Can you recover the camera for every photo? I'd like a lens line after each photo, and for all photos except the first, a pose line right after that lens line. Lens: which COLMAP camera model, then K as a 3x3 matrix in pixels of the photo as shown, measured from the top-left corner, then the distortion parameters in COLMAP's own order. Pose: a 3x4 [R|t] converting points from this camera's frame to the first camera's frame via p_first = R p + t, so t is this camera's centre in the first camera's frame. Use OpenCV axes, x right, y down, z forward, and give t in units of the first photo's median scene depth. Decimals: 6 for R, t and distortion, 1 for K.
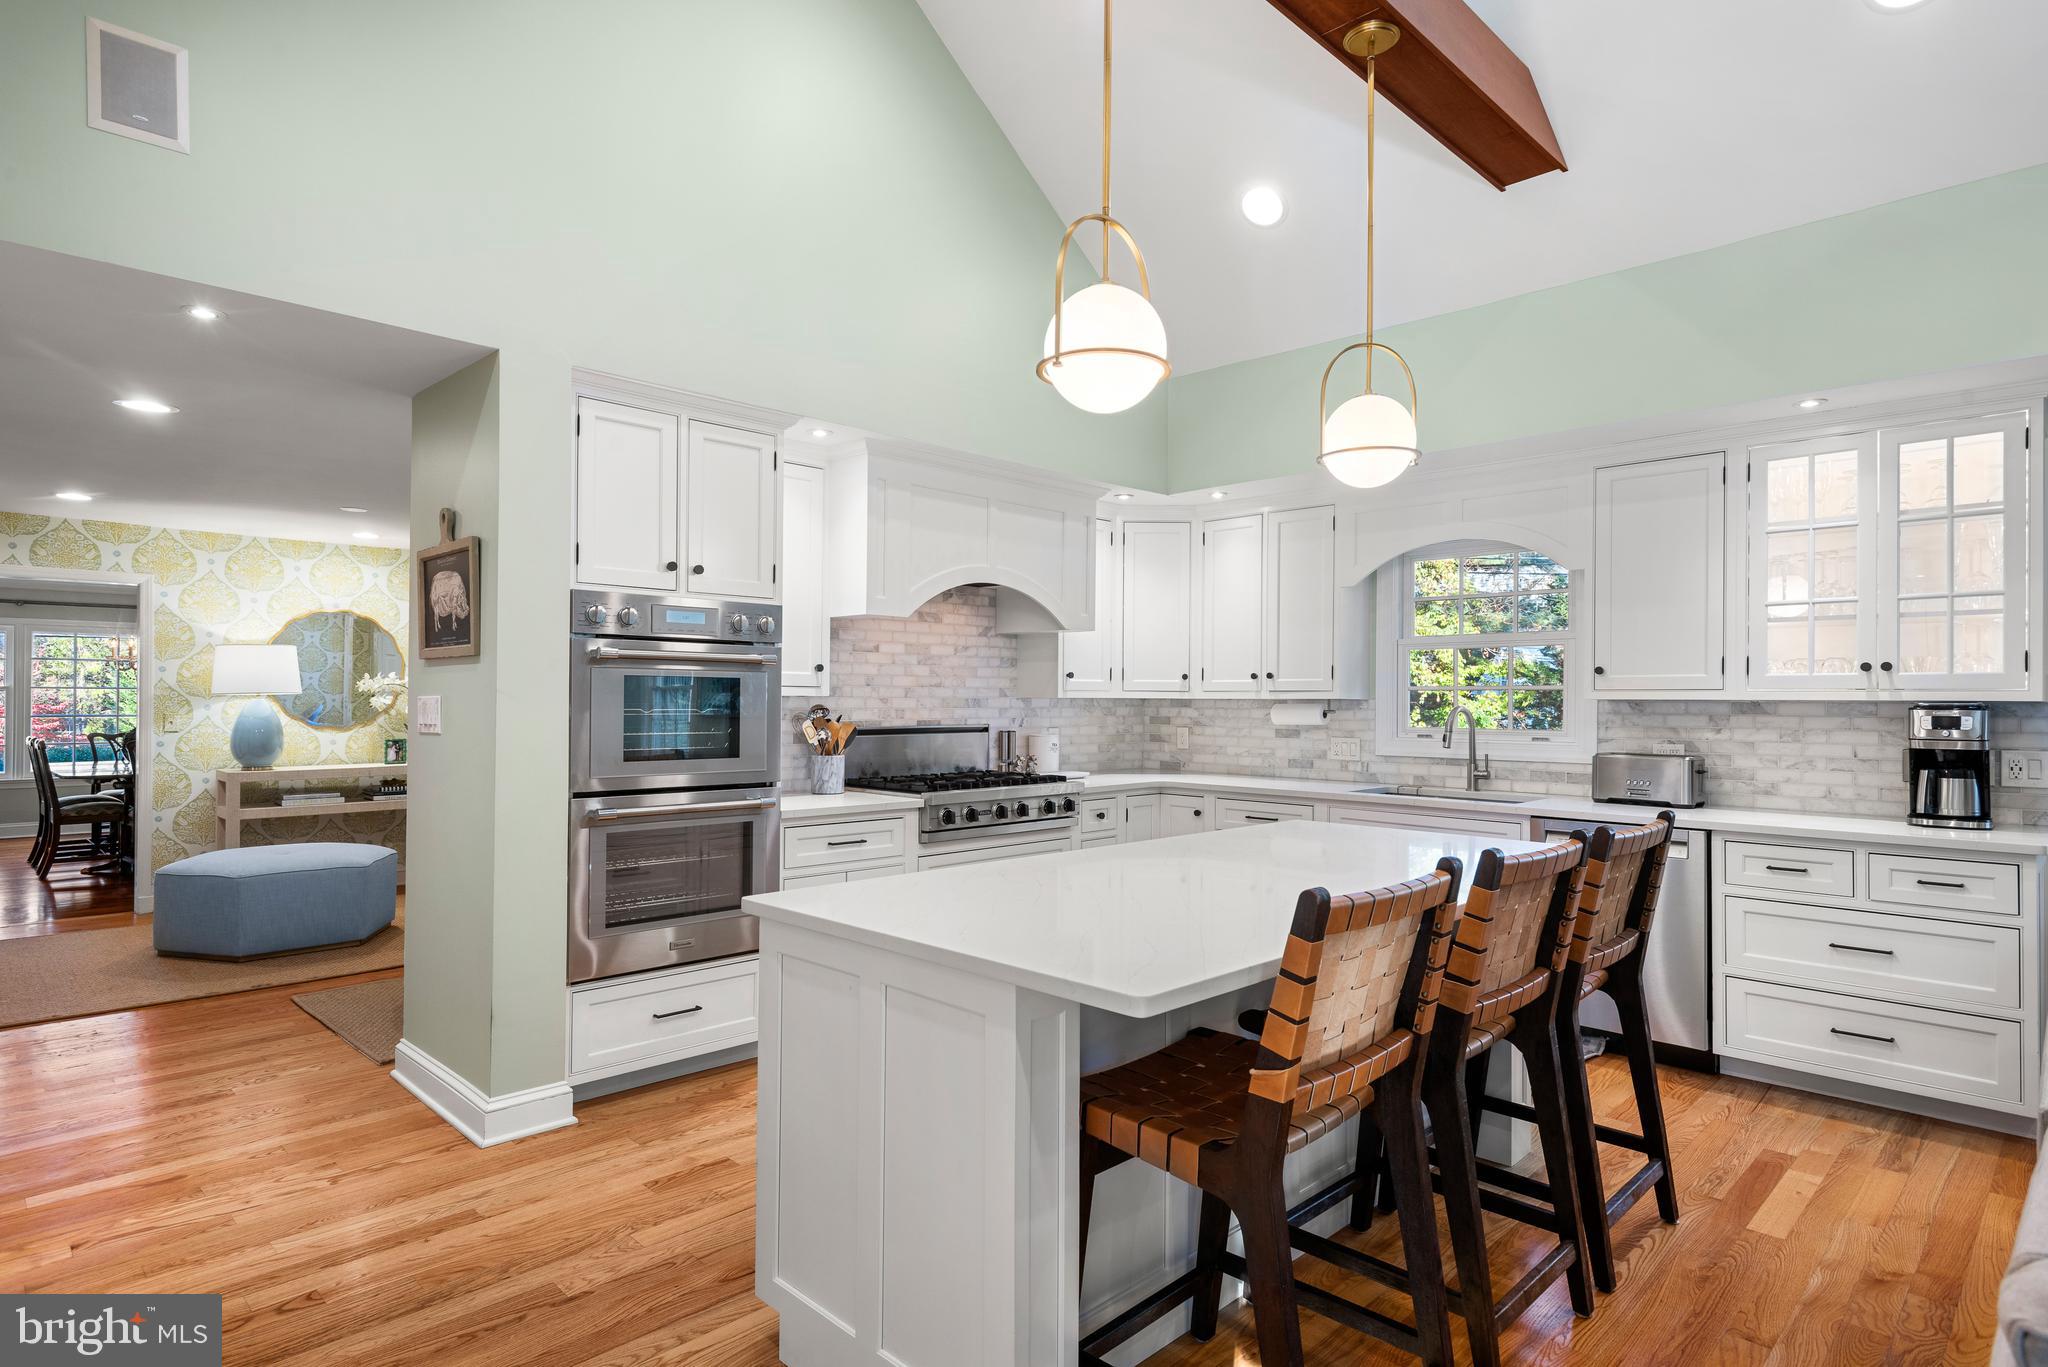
lens RADIAL K [[1138.5, 0, 1049.2], [0, 1138.5, 691.3], [0, 0, 1]] dist [0.013582, -0.000590]
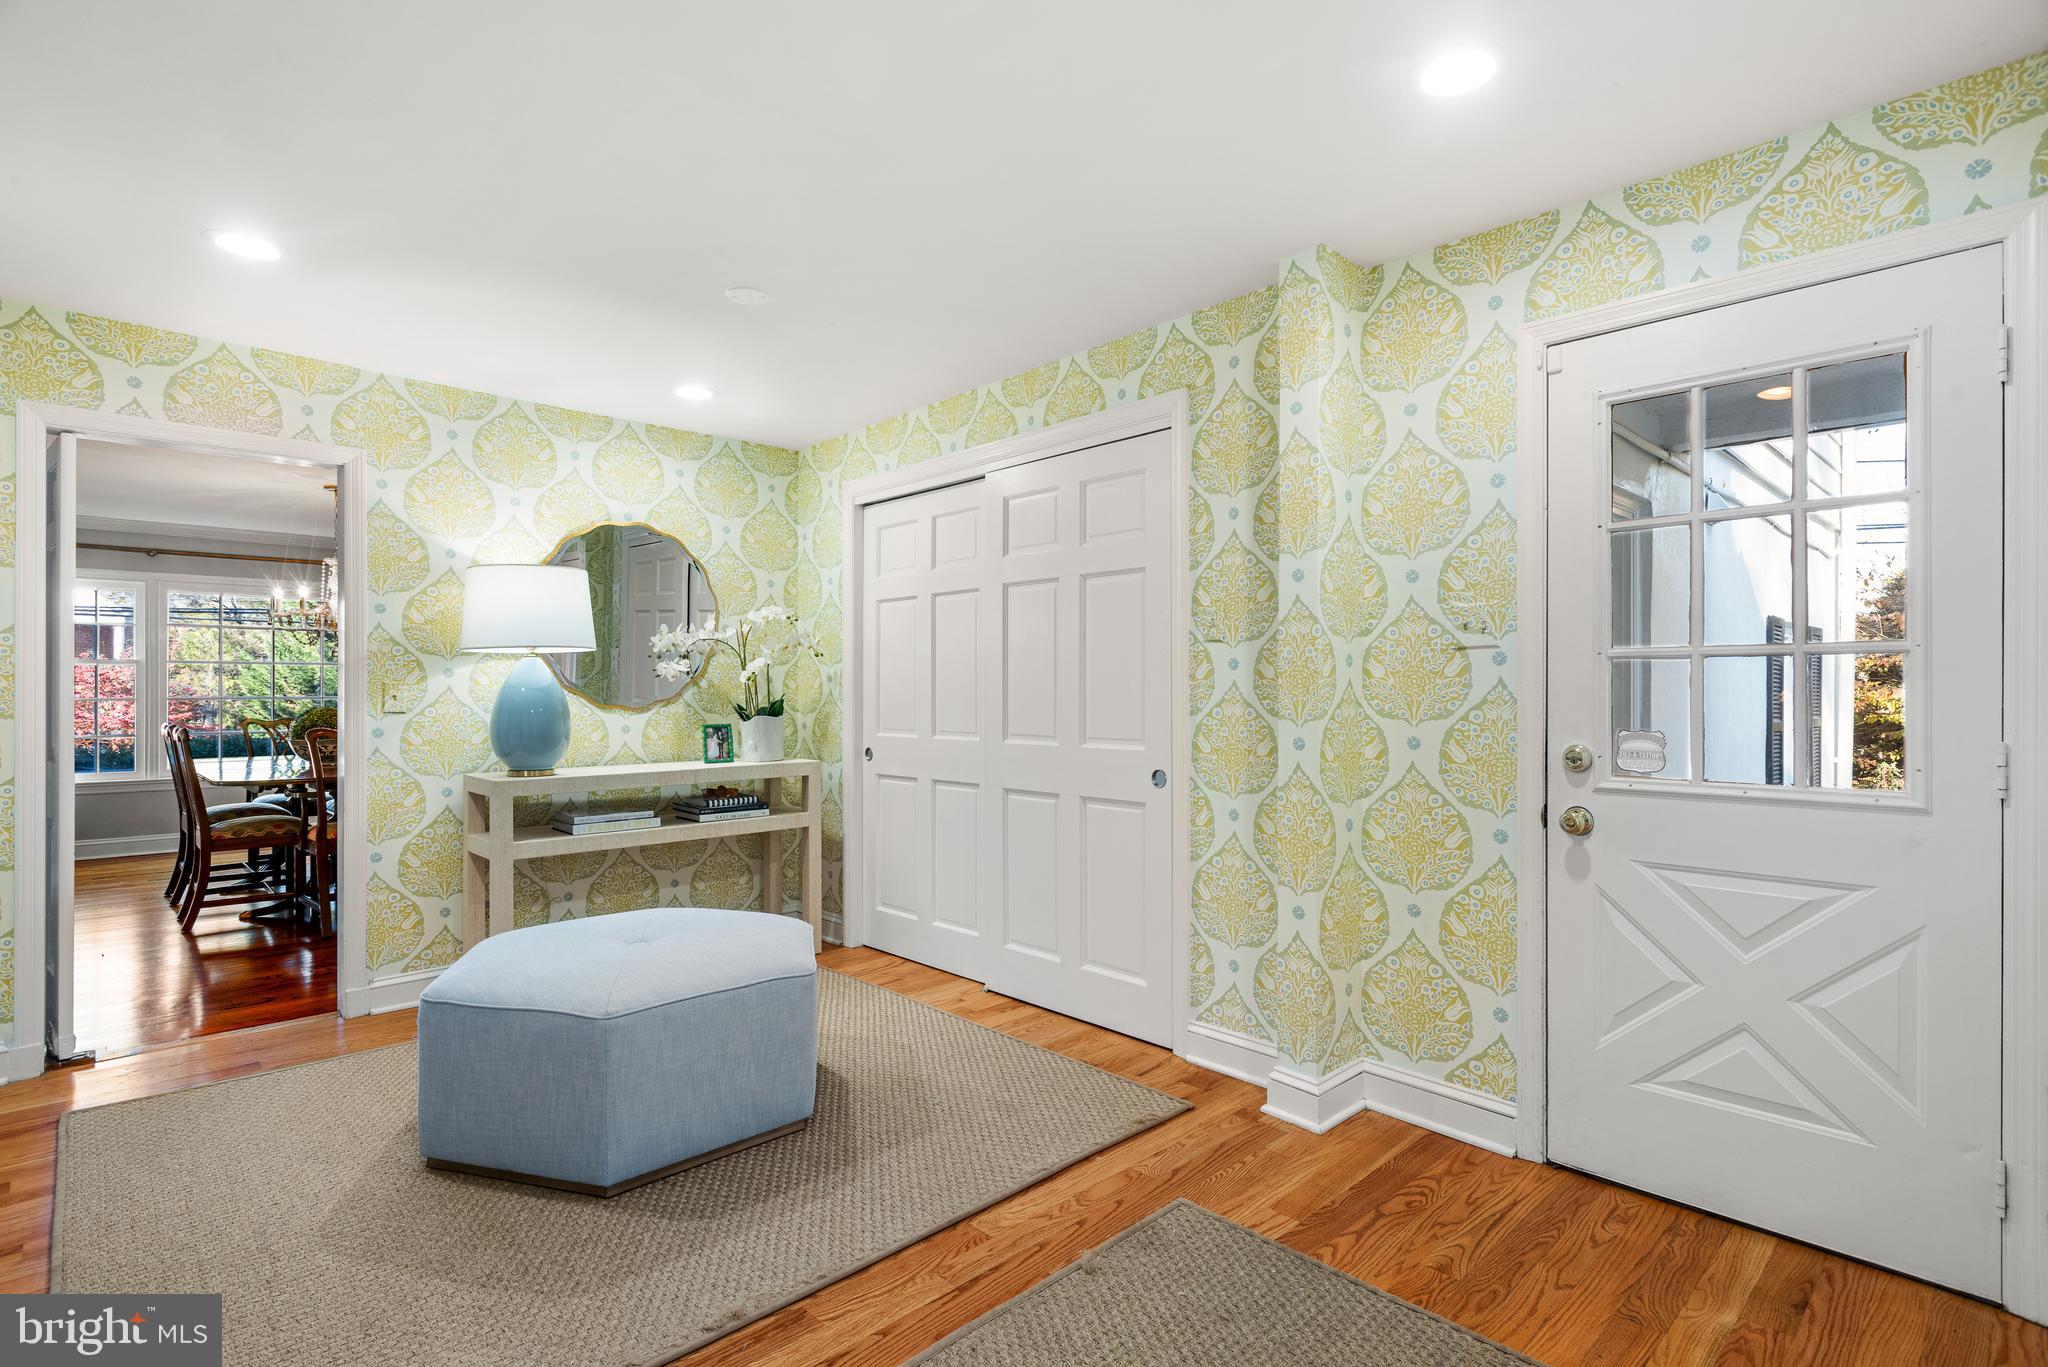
lens RADIAL K [[992.2, 0, 1015.2], [0, 992.2, 686.5], [0, 0, 1]] dist [0.005893, -0.001248]
pose [[0.999821, -0.005886, -0.017984, -0.414761], [0.005943, 0.999977, 0.003125, 0.021057], [0.017965, -0.003232, 0.999833, 0.466646]]
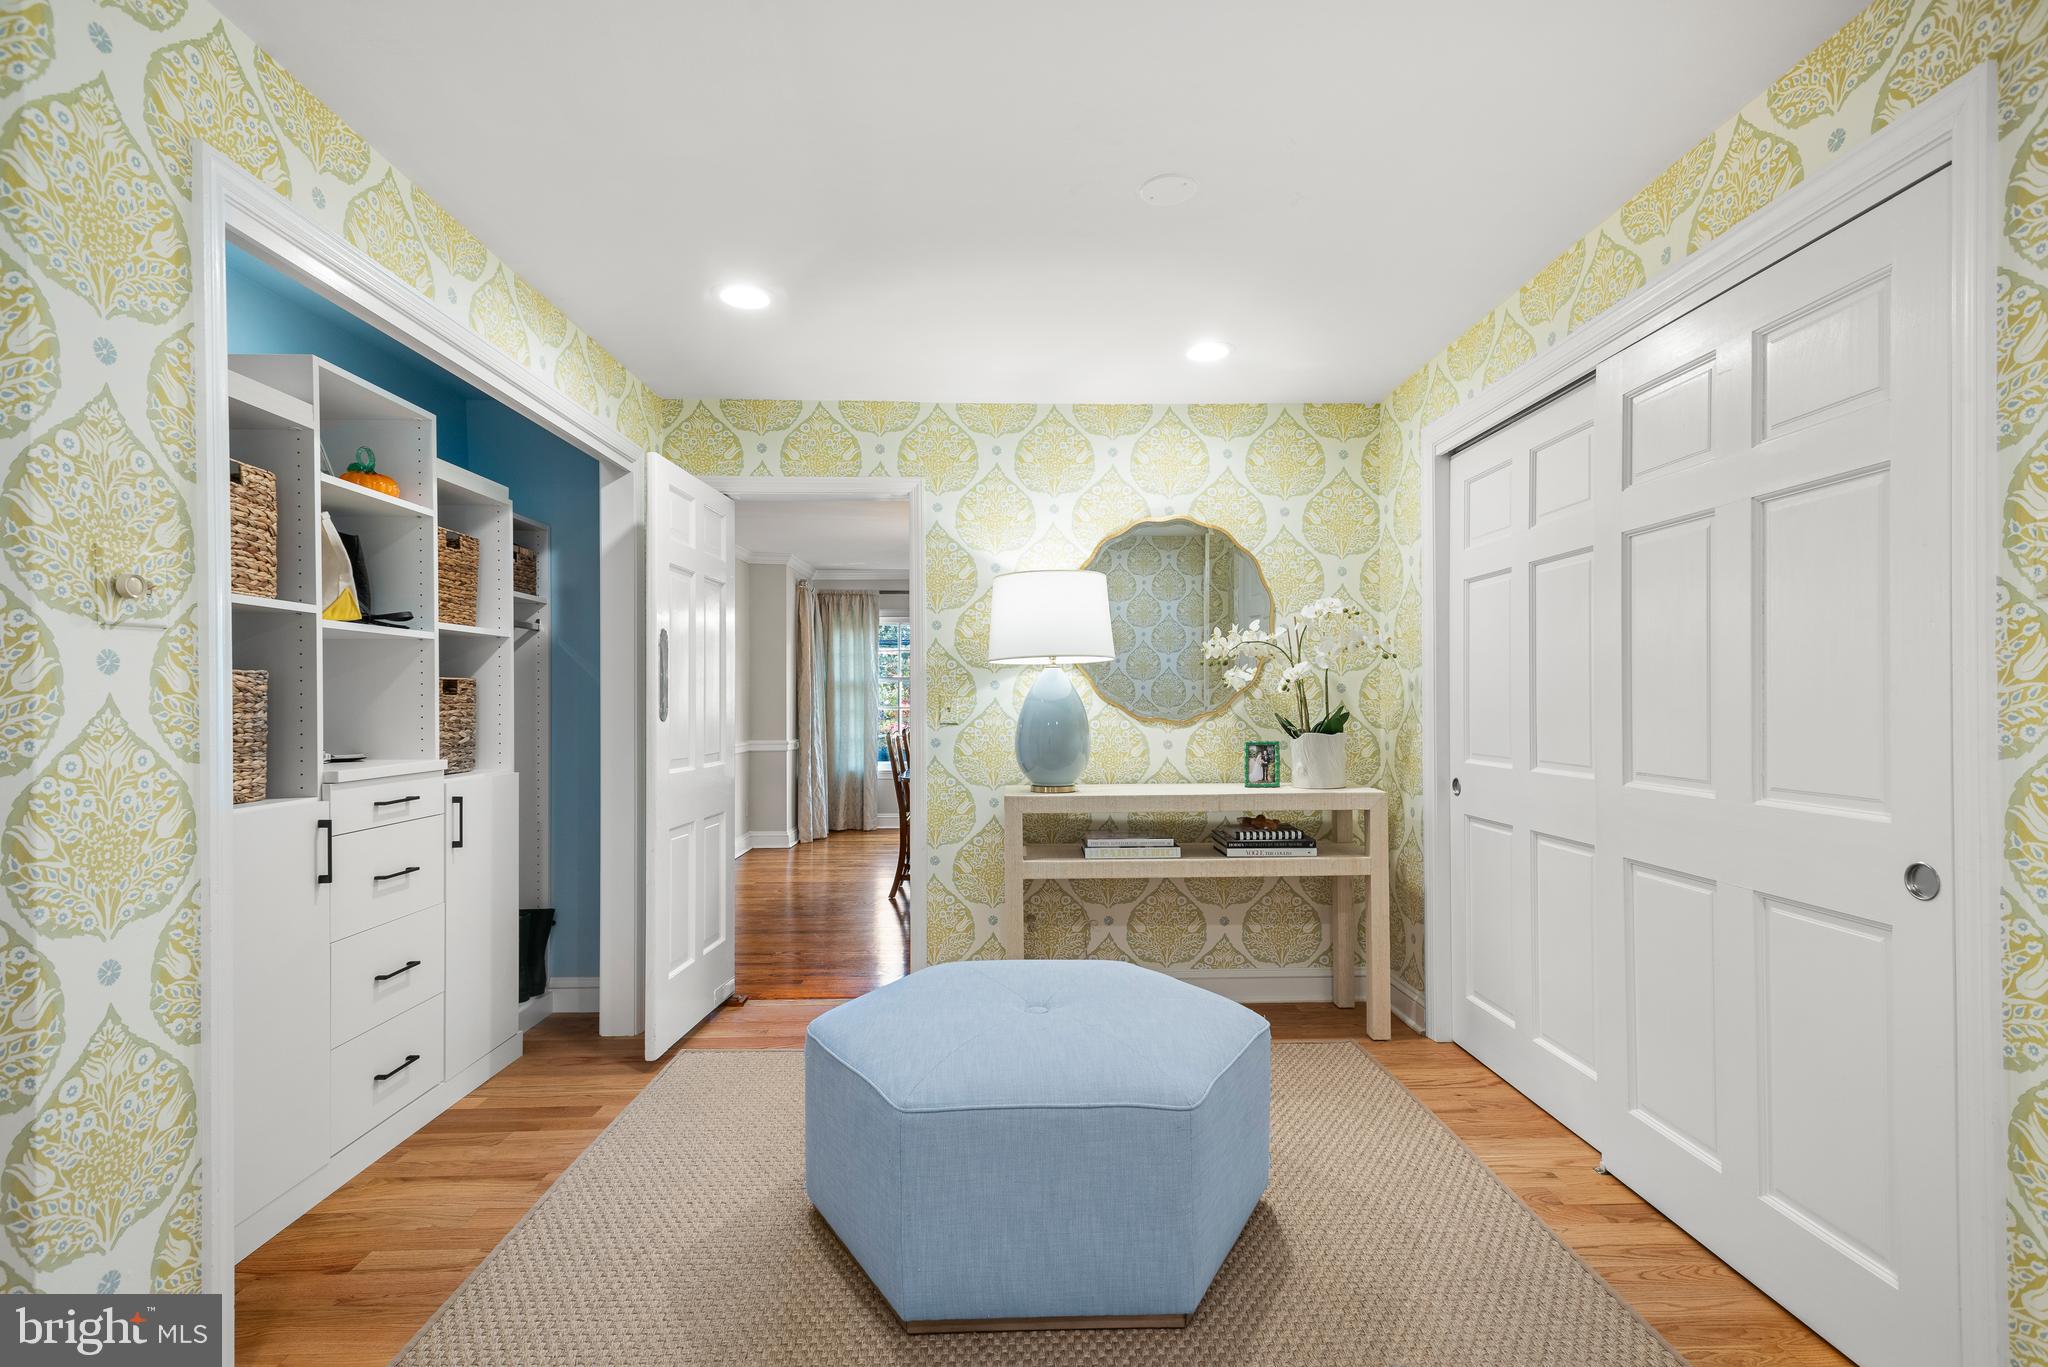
lens RADIAL K [[961.8, 0, 1041.4], [0, 961.8, 697.1], [0, 0, 1]] dist [0.019725, -0.005016]
pose [[0.734987, -0.009861, -0.678010, -0.354926], [0.012751, 0.999918, -0.000721, 0.020688], [0.677962, -0.008115, 0.735052, 0.621921]]
